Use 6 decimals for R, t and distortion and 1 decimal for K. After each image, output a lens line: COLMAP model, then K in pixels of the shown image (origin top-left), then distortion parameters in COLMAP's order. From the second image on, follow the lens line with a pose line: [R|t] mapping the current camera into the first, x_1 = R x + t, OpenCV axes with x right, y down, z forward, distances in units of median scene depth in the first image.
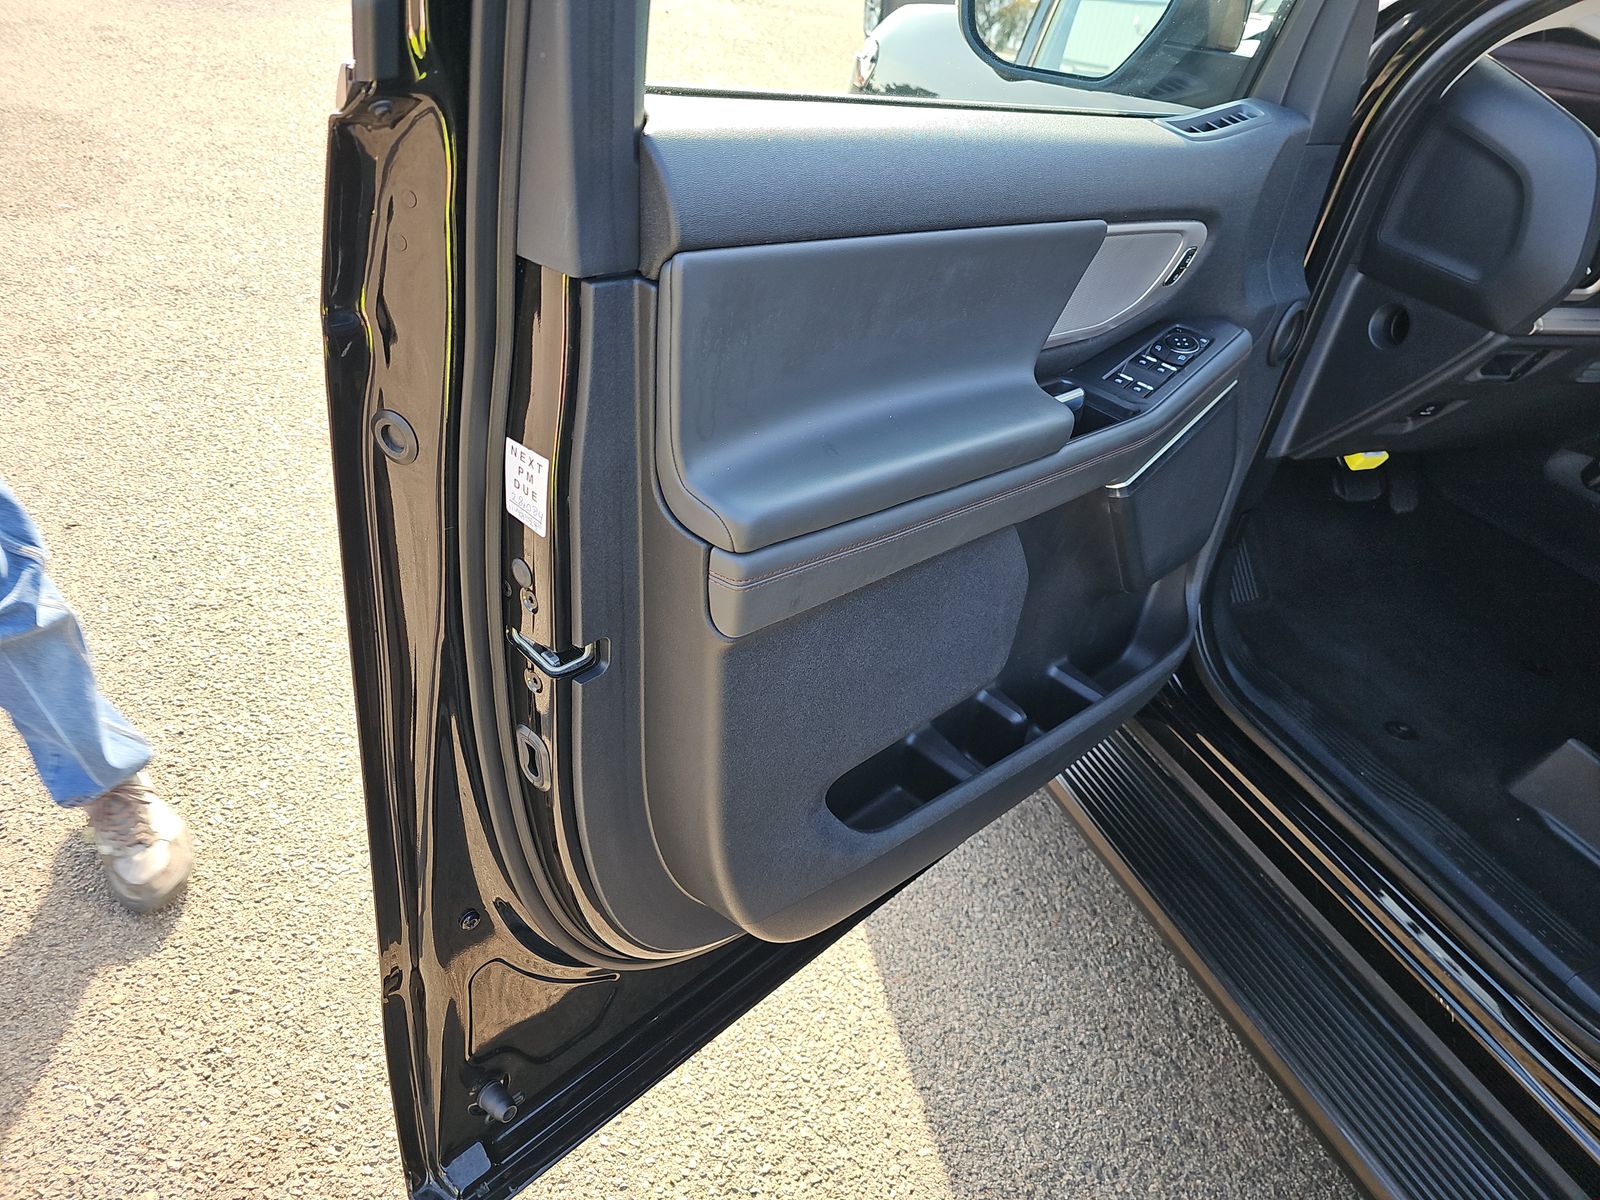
lens RADIAL K [[1144.3, 0, 800.0], [0, 1144.3, 600.0], [0, 0, 1]] dist [0.026080, -0.005881]
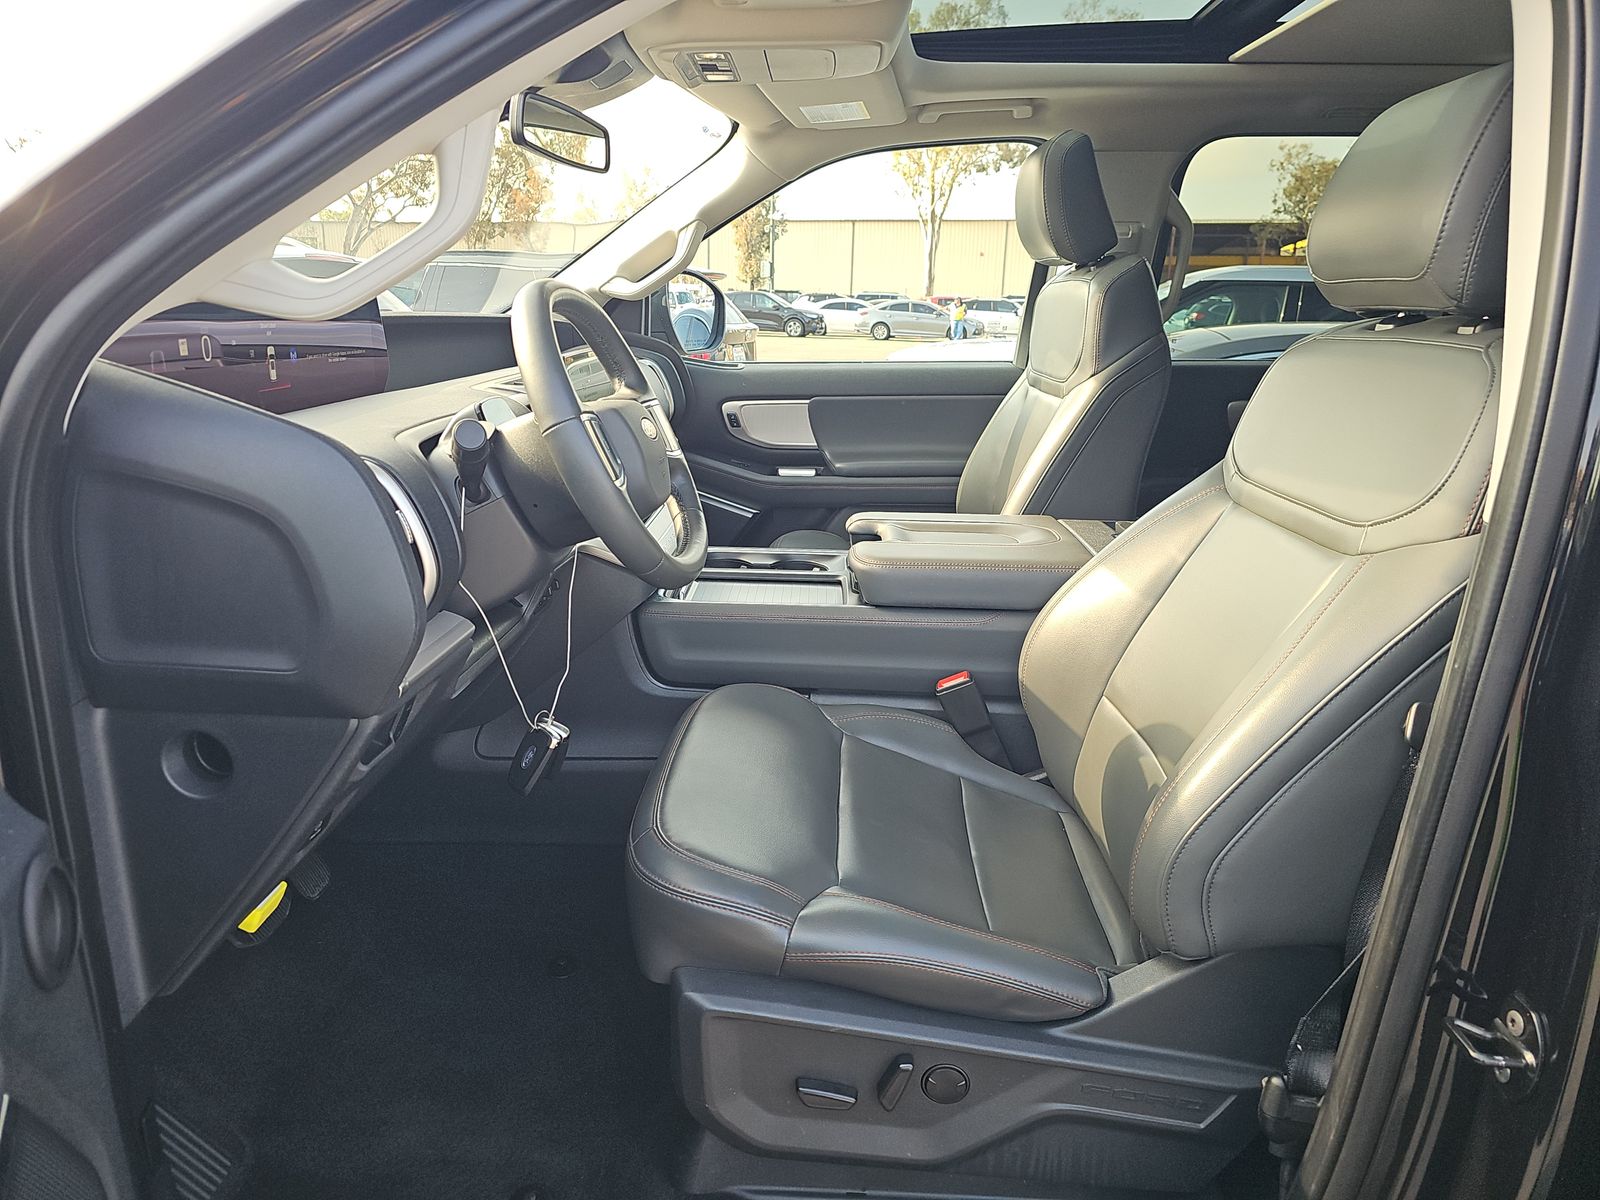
lens RADIAL K [[1144.3, 0, 800.0], [0, 1144.3, 600.0], [0, 0, 1]] dist [0.026080, -0.005881]
pose [[0.464929, -0.382008, 0.798693, 0.205207], [0.527251, 0.844173, 0.096842, -0.203508], [-0.711230, 0.376087, 0.593894, 0.377463]]
